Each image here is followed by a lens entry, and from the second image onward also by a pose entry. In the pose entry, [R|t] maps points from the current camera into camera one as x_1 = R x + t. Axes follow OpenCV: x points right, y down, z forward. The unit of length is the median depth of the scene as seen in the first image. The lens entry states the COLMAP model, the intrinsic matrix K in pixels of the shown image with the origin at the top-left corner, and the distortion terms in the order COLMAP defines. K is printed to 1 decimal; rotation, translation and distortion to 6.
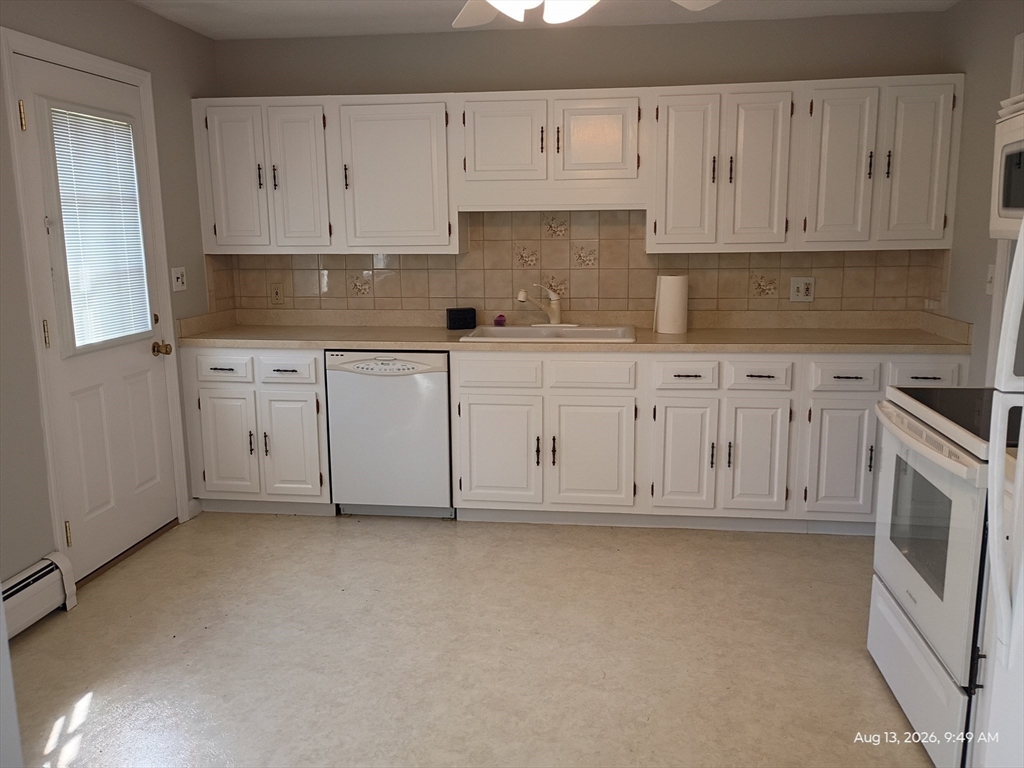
lens RADIAL K [[849.3, 0, 508.7], [0, 849.3, 382.9], [0, 0, 1]] dist [0.041501, -0.043813]
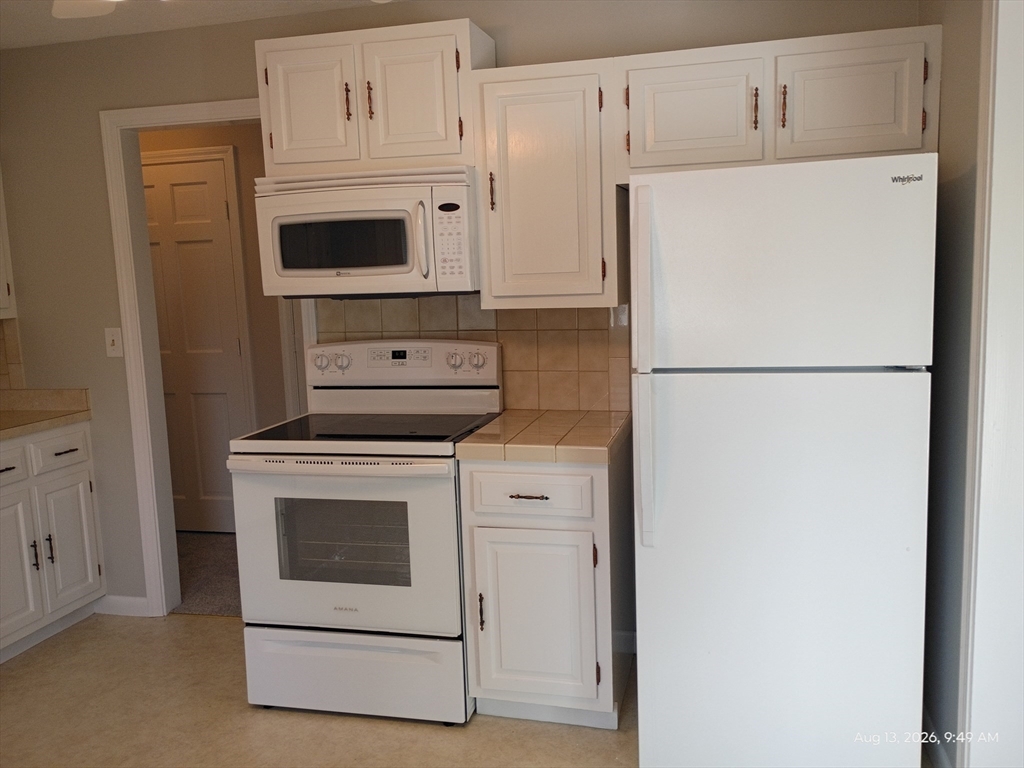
lens RADIAL K [[849.3, 0, 514.3], [0, 849.3, 381.9], [0, 0, 1]] dist [0.041501, -0.043813]
pose [[0.108078, -0.120995, 0.986752, -0.358465], [0.211989, 0.972542, 0.096034, -0.063074], [-0.971277, 0.198802, 0.130761, 0.363551]]
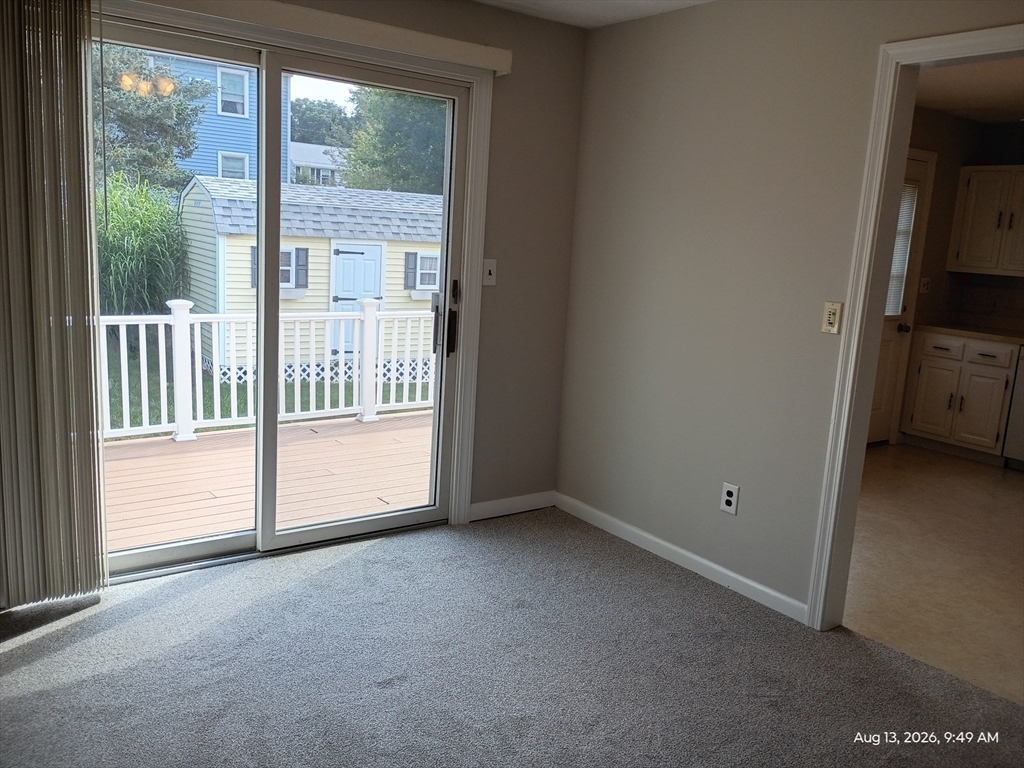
lens RADIAL K [[849.3, 0, 509.1], [0, 849.3, 383.5], [0, 0, 1]] dist [0.041501, -0.043813]
pose [[0.688450, 0.181956, -0.702088, 0.183437], [-0.189679, 0.979499, 0.067857, 0.077273], [0.700042, 0.086455, 0.708849, -0.520922]]
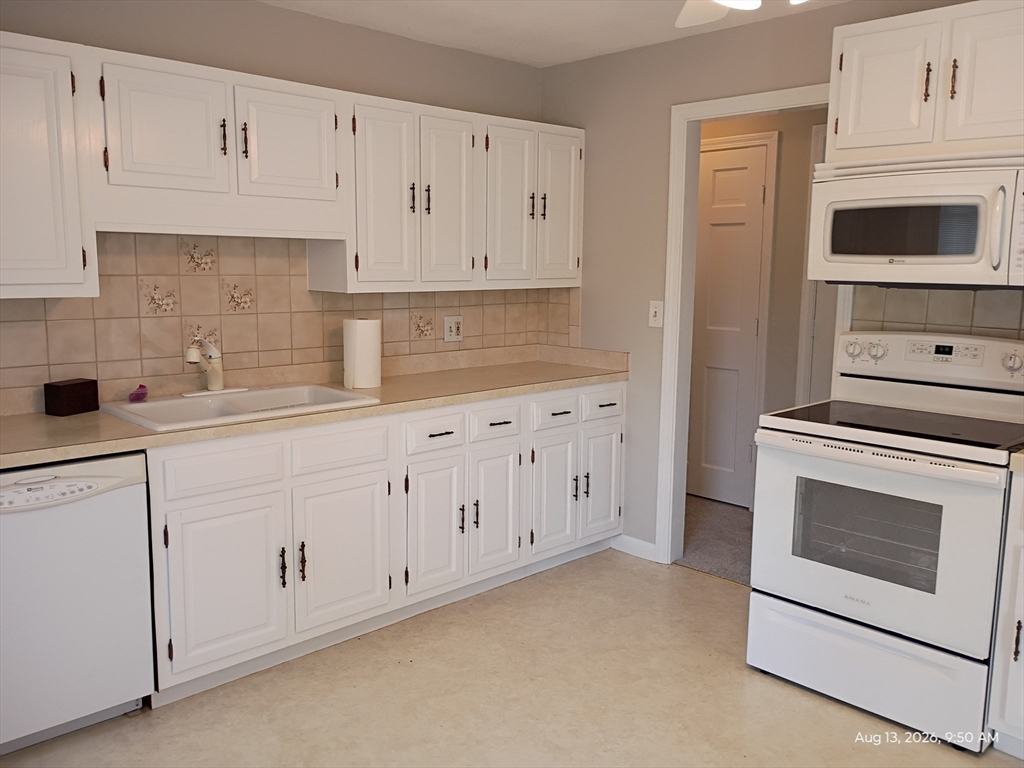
lens RADIAL K [[849.3, 0, 510.0], [0, 849.3, 383.6], [0, 0, 1]] dist [0.041501, -0.043813]
pose [[0.618788, -0.095642, 0.779714, -0.407169], [0.123212, 0.992092, 0.023911, -0.070027], [-0.775835, 0.081274, 0.625679, 0.395648]]
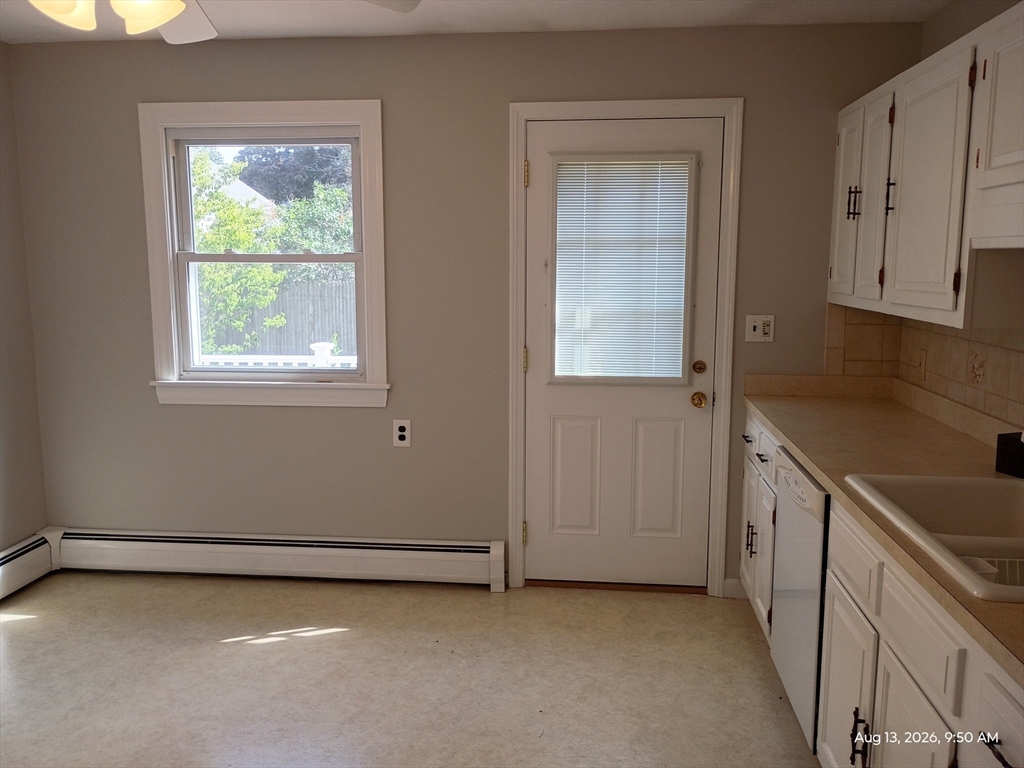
lens RADIAL K [[849.3, 0, 522.6], [0, 849.3, 385.7], [0, 0, 1]] dist [0.041501, -0.043813]
pose [[0.033989, 0.156612, -0.987075, 0.416059], [-0.184293, 0.971691, 0.147825, -0.132172], [0.982283, 0.176887, 0.061890, 0.640996]]
